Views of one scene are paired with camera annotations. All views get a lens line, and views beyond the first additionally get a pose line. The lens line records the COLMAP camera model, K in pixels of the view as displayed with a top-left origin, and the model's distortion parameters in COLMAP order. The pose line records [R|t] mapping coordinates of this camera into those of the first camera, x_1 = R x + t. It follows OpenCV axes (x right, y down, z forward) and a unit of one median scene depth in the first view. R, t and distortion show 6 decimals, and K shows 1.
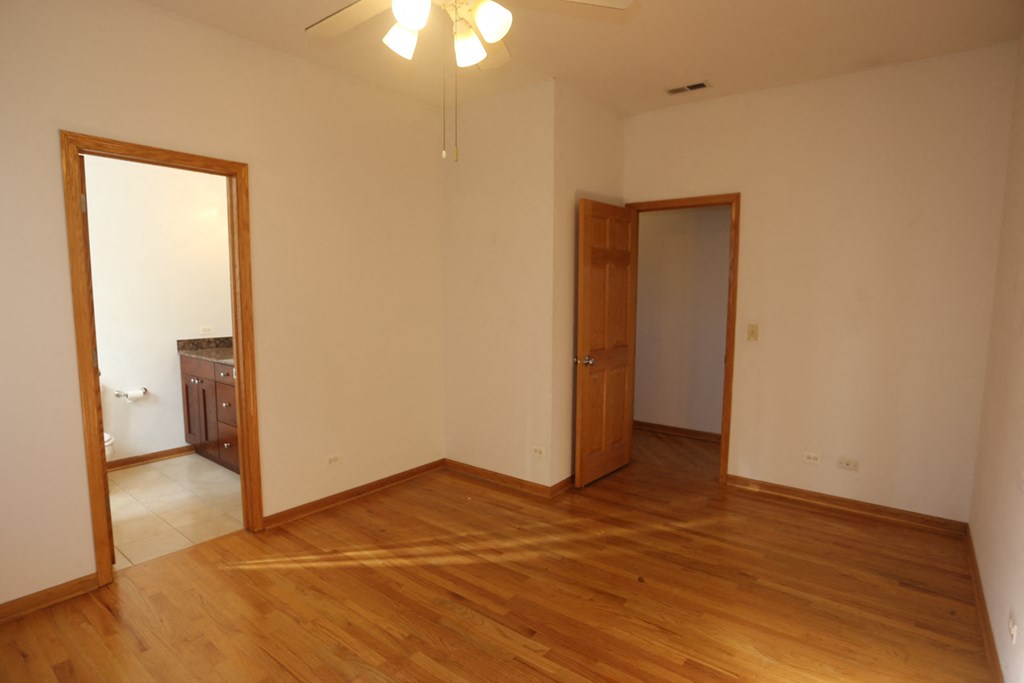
lens RADIAL K [[546.5, 0, 511.5], [0, 546.5, 346.1], [0, 0, 1]] dist [-0.073592, 0.033650]
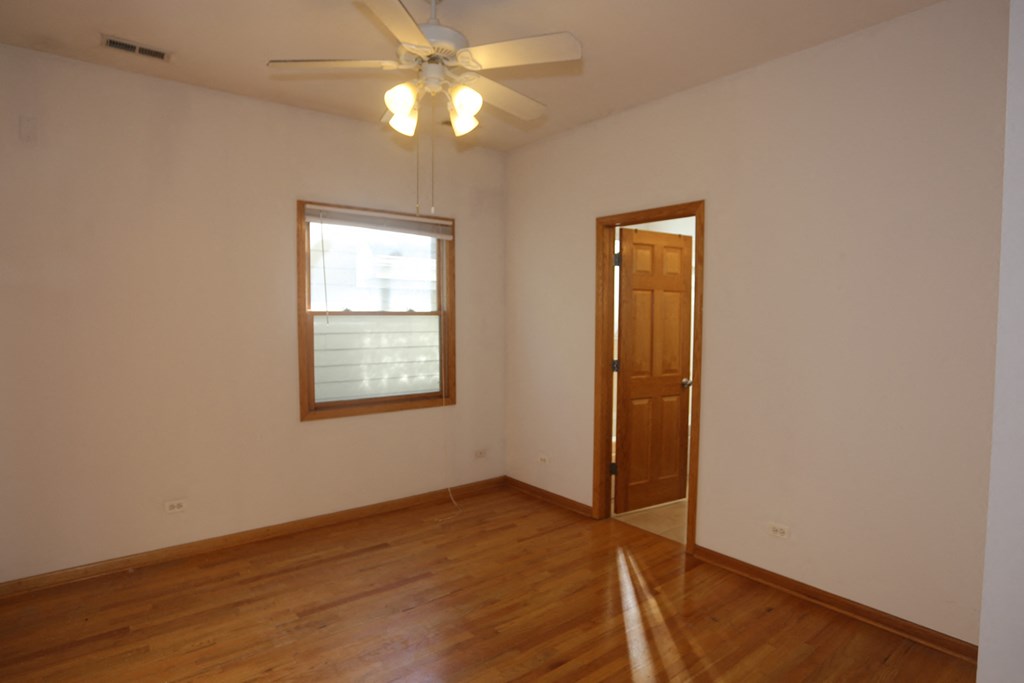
lens RADIAL K [[546.5, 0, 511.5], [0, 546.5, 346.1], [0, 0, 1]] dist [-0.073592, 0.033650]
pose [[-0.231645, 0.044327, -0.971790, 0.602186], [-0.107289, 0.991703, 0.070810, -0.091664], [0.966866, 0.120665, -0.224967, 0.846380]]
